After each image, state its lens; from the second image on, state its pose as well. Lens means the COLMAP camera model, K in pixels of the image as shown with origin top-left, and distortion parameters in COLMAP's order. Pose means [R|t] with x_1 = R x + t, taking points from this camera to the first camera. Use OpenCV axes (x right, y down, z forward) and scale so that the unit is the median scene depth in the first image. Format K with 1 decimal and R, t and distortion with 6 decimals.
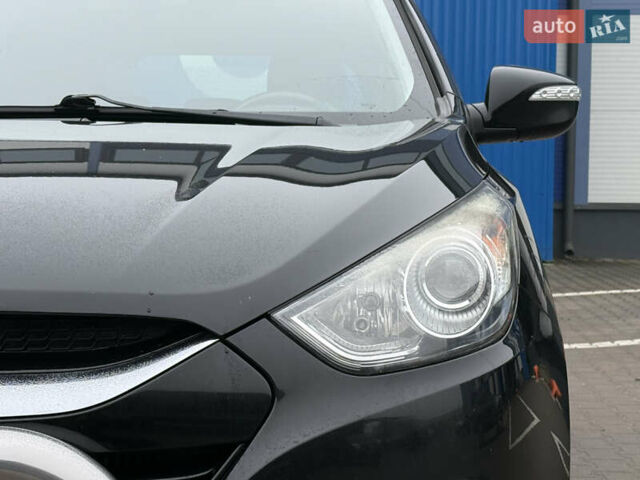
lens RADIAL K [[1358.5, 0, 317.9], [0, 1358.5, 236.5], [0, 0, 1]] dist [0.148225, 0.000000]
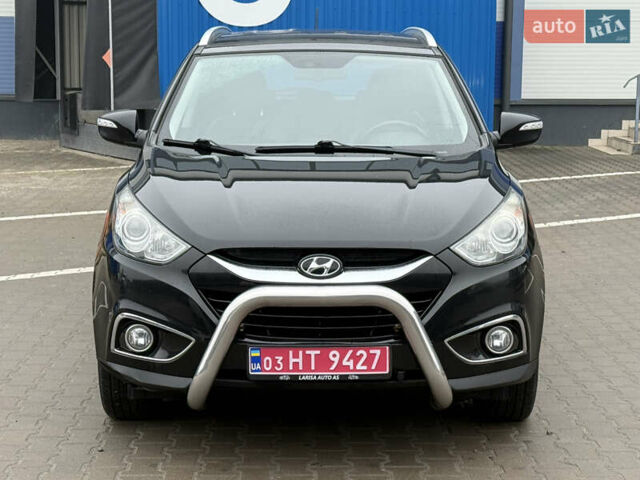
lens RADIAL K [[1358.5, 0, 319.3], [0, 1358.5, 246.3], [0, 0, 1]] dist [0.148225, 0.000000]
pose [[0.998332, -0.012800, 0.056298, -0.429162], [0.006622, 0.994065, 0.108582, -0.238422], [-0.057353, -0.108028, 0.992492, -1.710827]]
